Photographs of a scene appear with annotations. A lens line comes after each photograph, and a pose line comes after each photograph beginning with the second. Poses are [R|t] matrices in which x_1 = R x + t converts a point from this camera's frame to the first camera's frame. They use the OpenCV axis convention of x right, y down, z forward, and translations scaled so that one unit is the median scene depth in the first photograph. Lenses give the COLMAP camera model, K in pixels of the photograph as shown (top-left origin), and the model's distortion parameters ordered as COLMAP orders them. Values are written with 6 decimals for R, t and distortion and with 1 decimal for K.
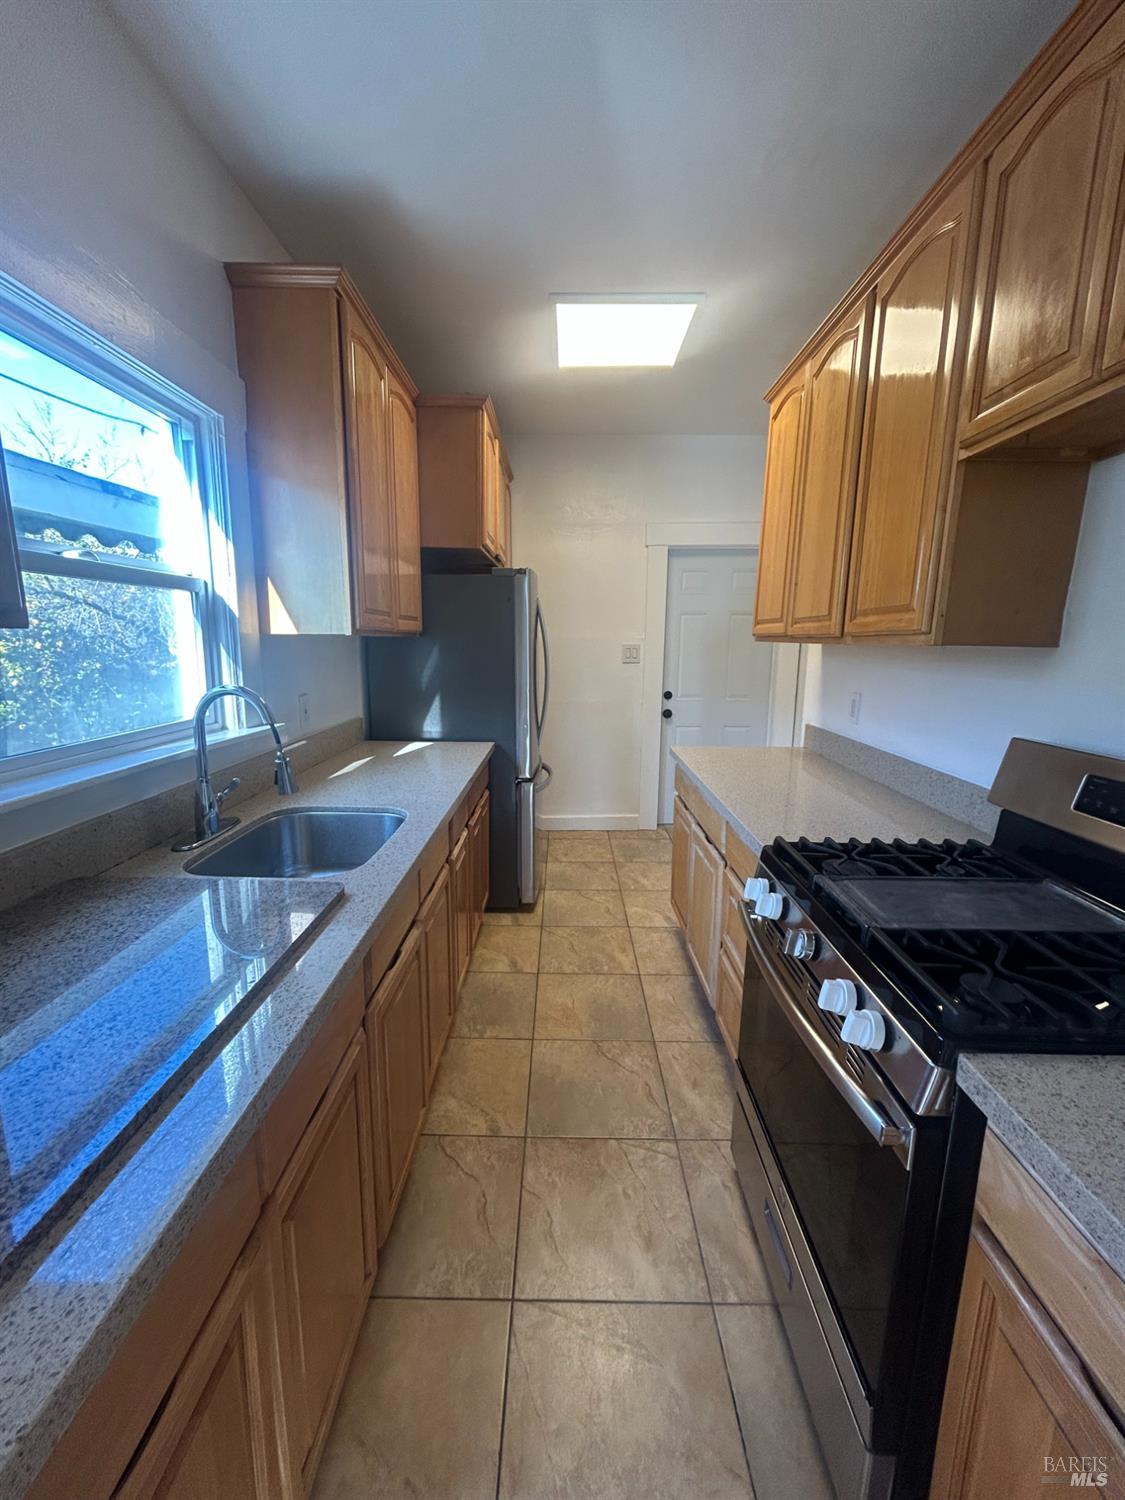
lens RADIAL K [[605.6, 0, 562.5], [0, 605.6, 750.0], [0, 0, 1]] dist [0.001398, 0.000316]
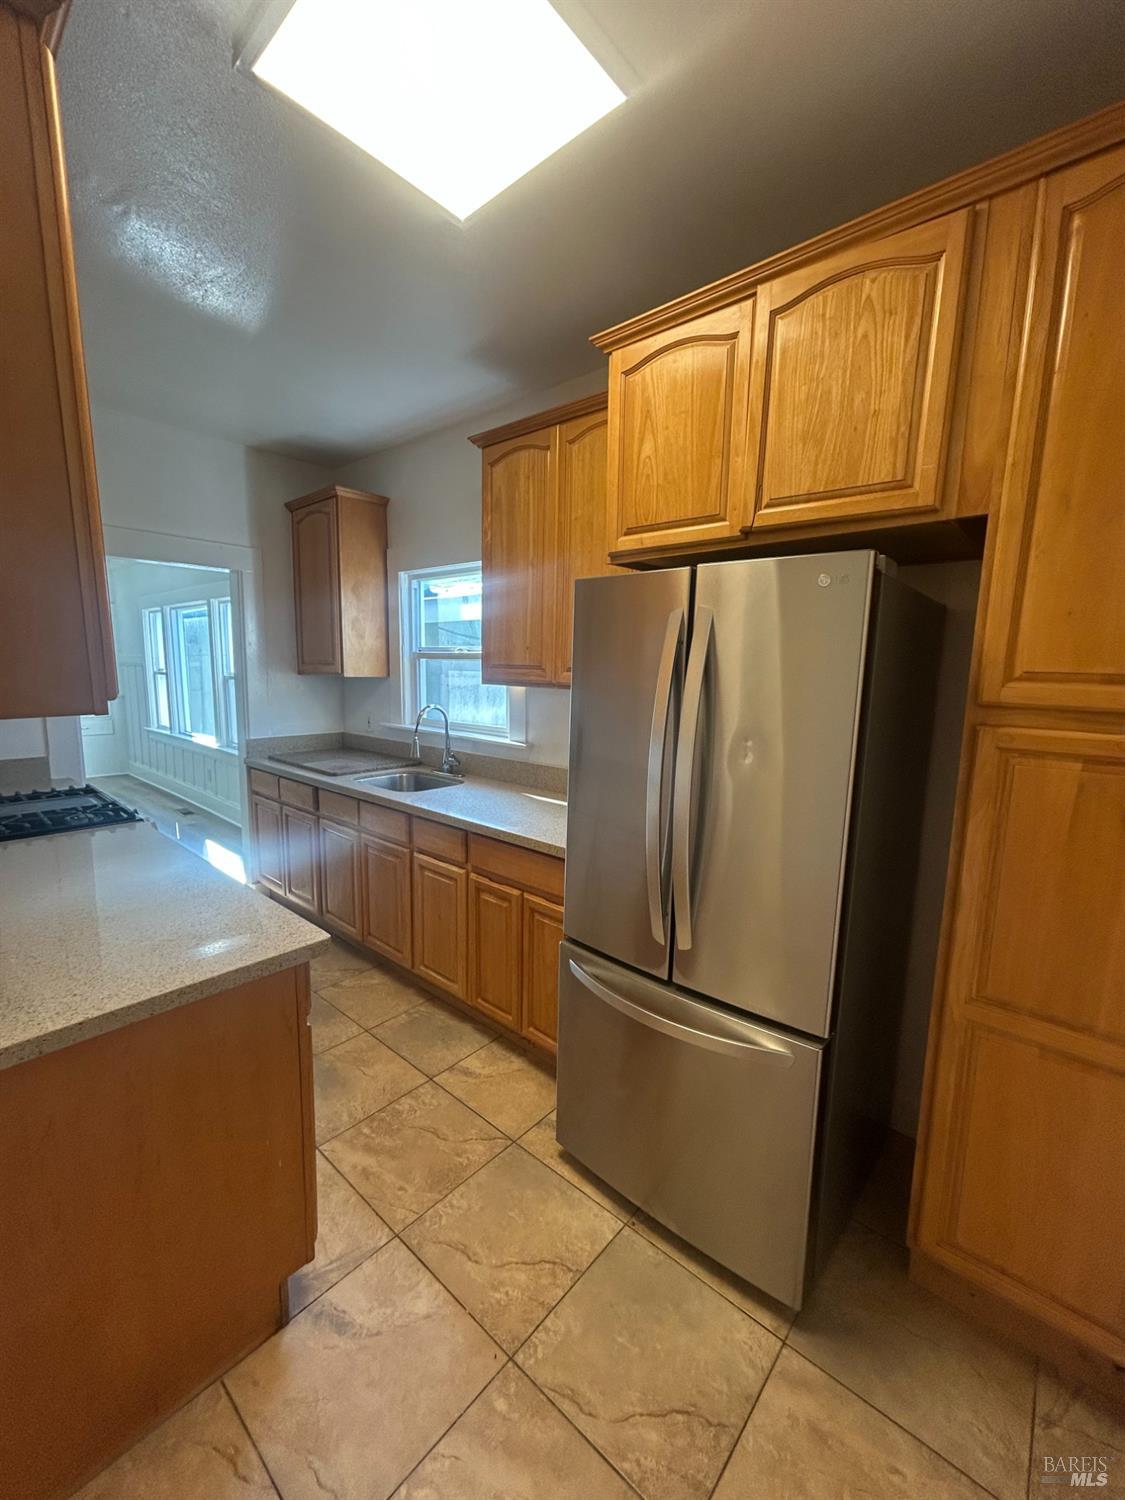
lens RADIAL K [[605.6, 0, 562.5], [0, 605.6, 750.0], [0, 0, 1]] dist [0.001398, 0.000316]
pose [[-0.656520, 0.078595, -0.750203, 0.409581], [-0.164616, 0.955656, 0.244178, -0.291210], [0.736127, 0.283804, -0.614470, 1.415414]]
